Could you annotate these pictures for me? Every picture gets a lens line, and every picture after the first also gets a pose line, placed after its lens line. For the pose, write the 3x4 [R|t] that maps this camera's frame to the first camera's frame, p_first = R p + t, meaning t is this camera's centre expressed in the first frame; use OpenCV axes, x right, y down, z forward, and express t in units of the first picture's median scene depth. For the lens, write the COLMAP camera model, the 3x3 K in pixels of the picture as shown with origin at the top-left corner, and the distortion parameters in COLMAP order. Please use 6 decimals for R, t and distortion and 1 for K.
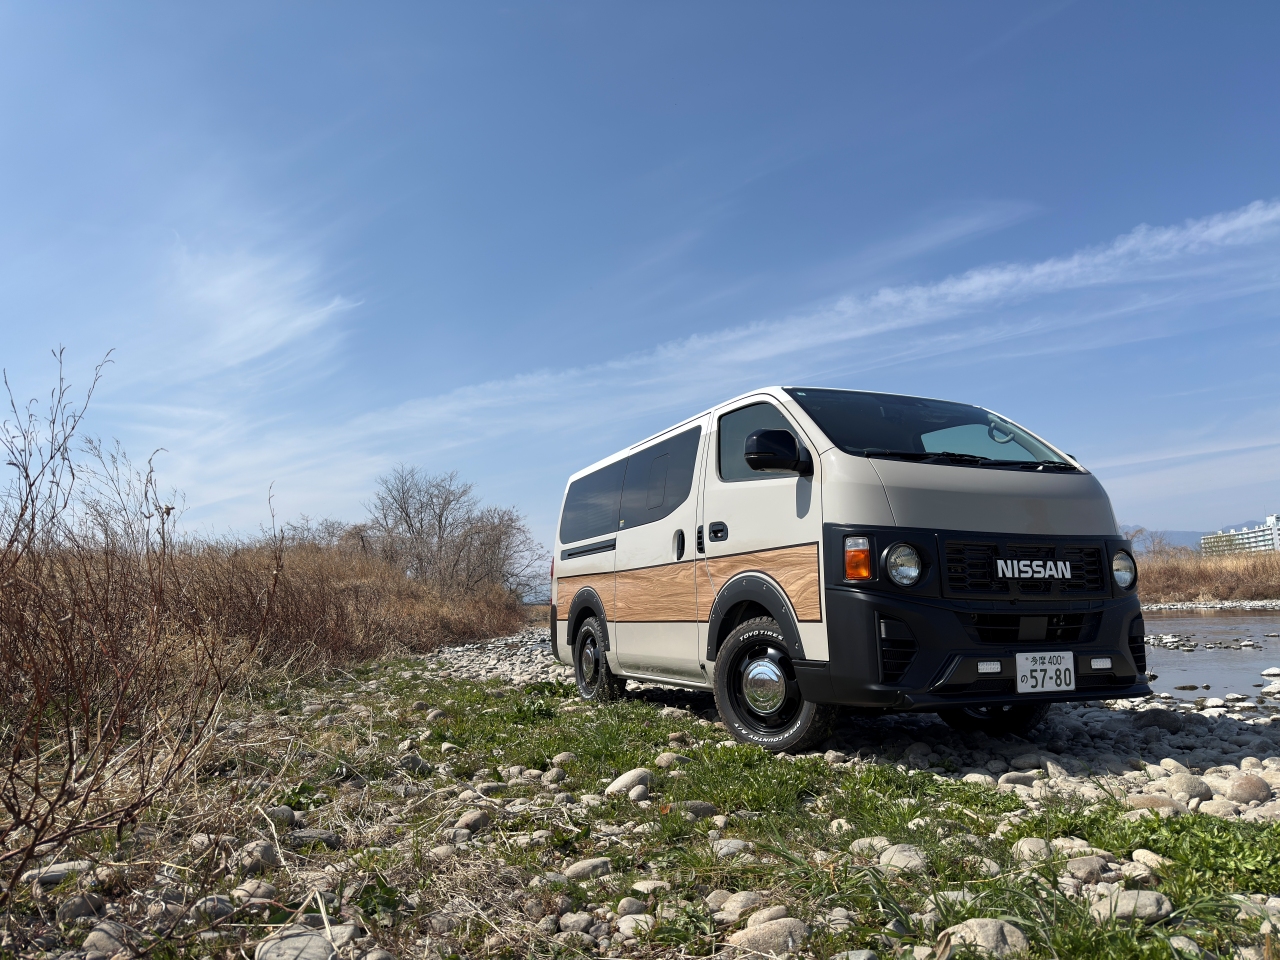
lens RADIAL K [[889.4, 0, 642.8], [0, 889.4, 480.8], [0, 0, 1]] dist [0.000840, 0.000100]
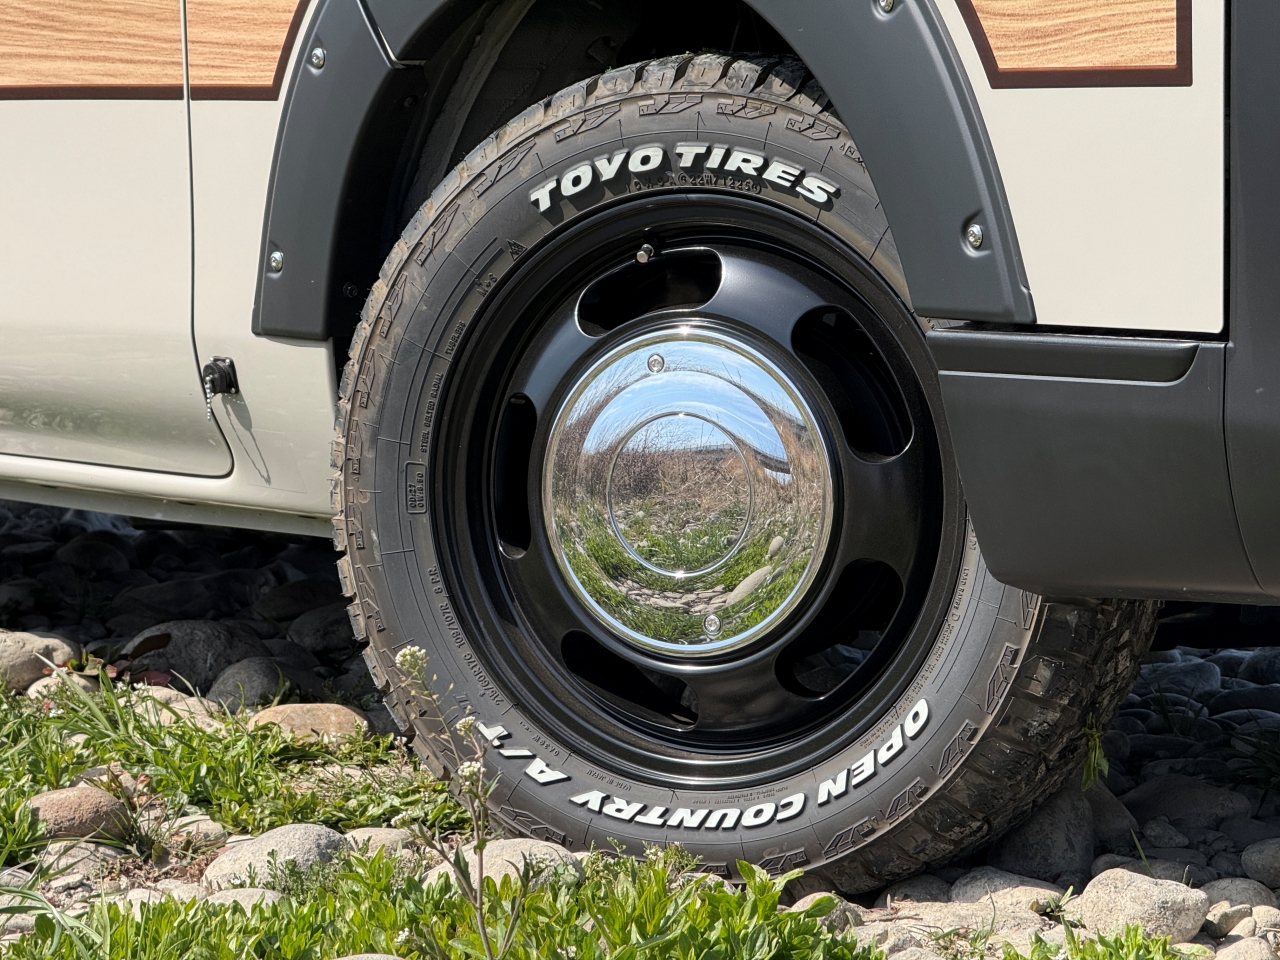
lens RADIAL K [[4475.1, 0, 640.0], [0, 4475.1, 481.6], [0, 0, 1]] dist [0.057309, 0.000000]
pose [[0.958118, -0.019077, 0.285737, -0.101668], [-0.046698, 0.974016, 0.221614, 0.053516], [-0.282540, -0.225675, 0.932331, 0.263334]]
